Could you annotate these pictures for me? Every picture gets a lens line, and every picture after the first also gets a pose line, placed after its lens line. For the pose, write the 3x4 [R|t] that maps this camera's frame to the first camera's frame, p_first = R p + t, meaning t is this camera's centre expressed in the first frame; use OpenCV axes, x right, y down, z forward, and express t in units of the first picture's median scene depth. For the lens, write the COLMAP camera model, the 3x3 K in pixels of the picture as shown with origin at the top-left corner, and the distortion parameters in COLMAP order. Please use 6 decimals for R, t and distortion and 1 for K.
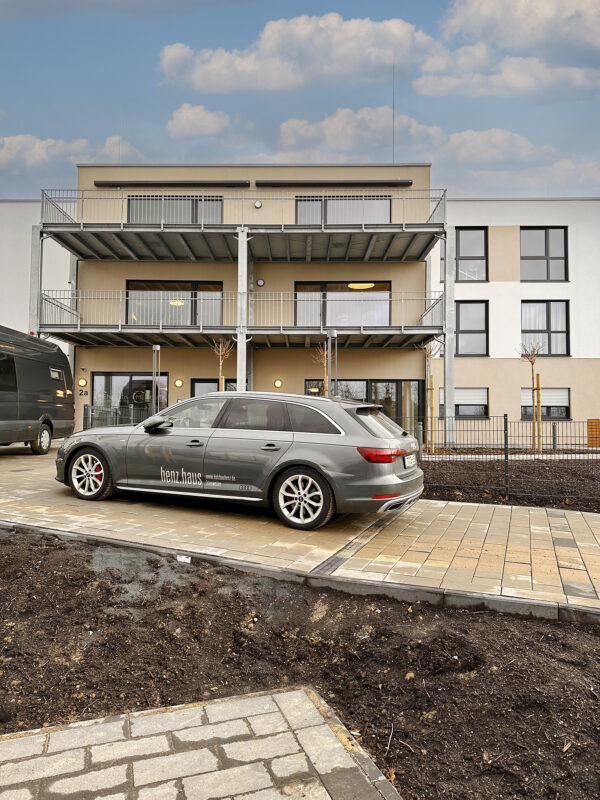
lens RADIAL K [[562.5, 0, 302.0], [0, 562.5, 397.3], [0, 0, 1]] dist [0.045898, -0.044451]
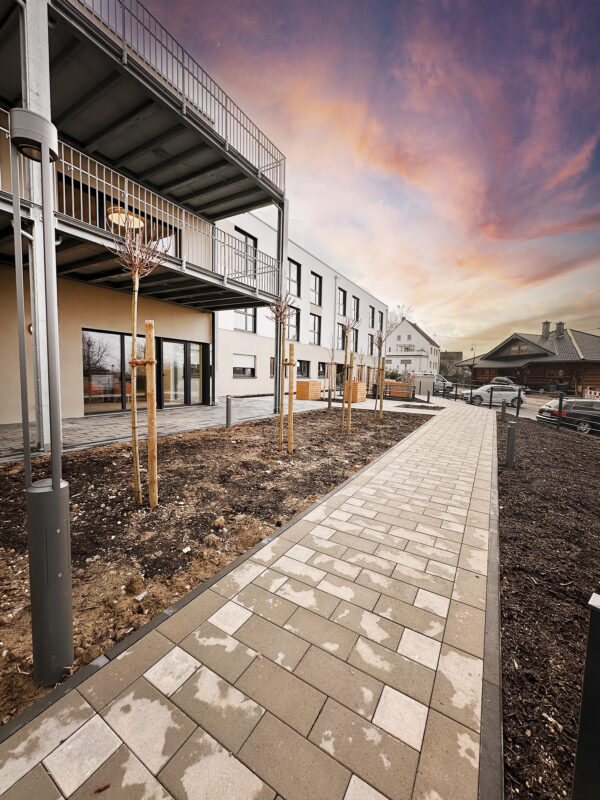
lens RADIAL K [[318.0, 0, 305.1], [0, 318.0, 399.2], [0, 0, 1]] dist [0.003163, 0.000571]
pose [[0.502685, -0.061253, 0.862297, -0.205075], [-0.068197, 0.991568, 0.110191, -0.005721], [-0.861775, -0.114198, 0.494270, 0.542317]]
